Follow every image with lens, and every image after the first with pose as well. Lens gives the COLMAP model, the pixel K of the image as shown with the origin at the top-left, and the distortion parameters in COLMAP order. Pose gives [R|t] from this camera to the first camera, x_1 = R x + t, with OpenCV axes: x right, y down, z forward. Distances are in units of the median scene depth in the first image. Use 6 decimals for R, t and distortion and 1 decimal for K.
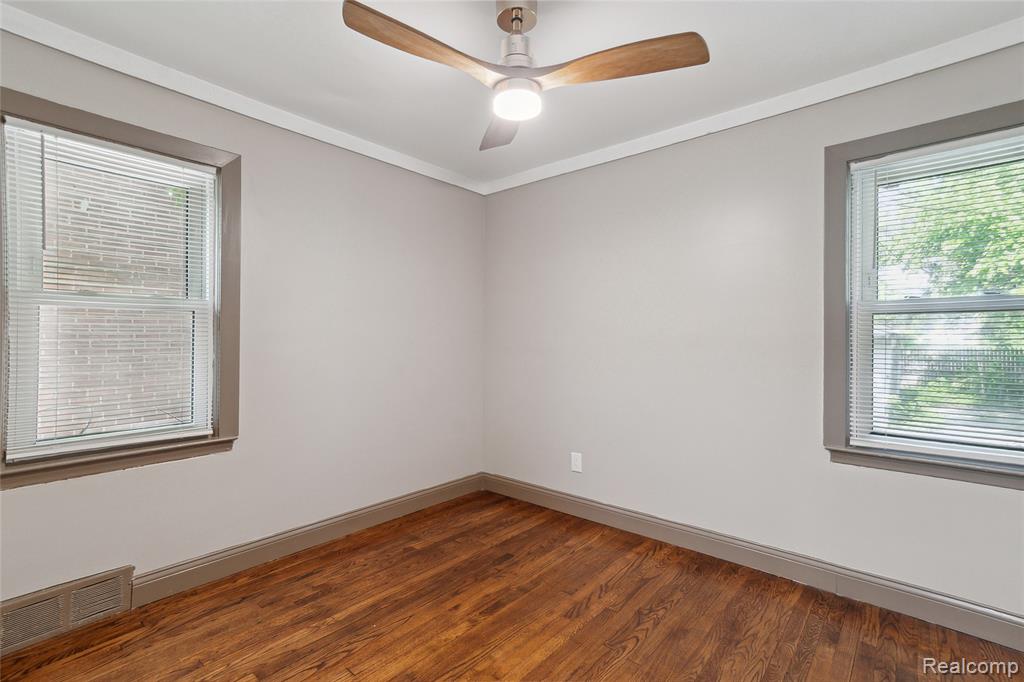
lens RADIAL K [[474.4, 0, 521.8], [0, 474.4, 332.3], [0, 0, 1]] dist [-0.038398, 0.028674]
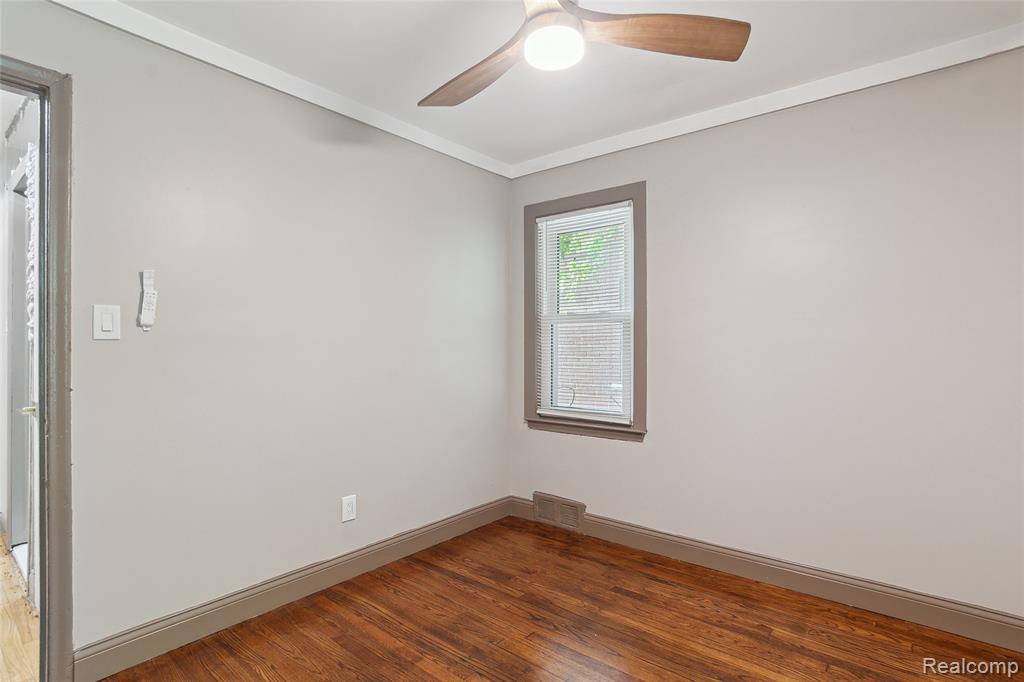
lens RADIAL K [[502.2, 0, 512.0], [0, 502.2, 341.0], [0, 0, 1]] dist [-0.046146, 0.026546]
pose [[0.013935, -0.013254, -0.999815, 0.608507], [0.009524, 0.999869, -0.013122, 0.019728], [0.999858, -0.009340, 0.014059, 0.684070]]
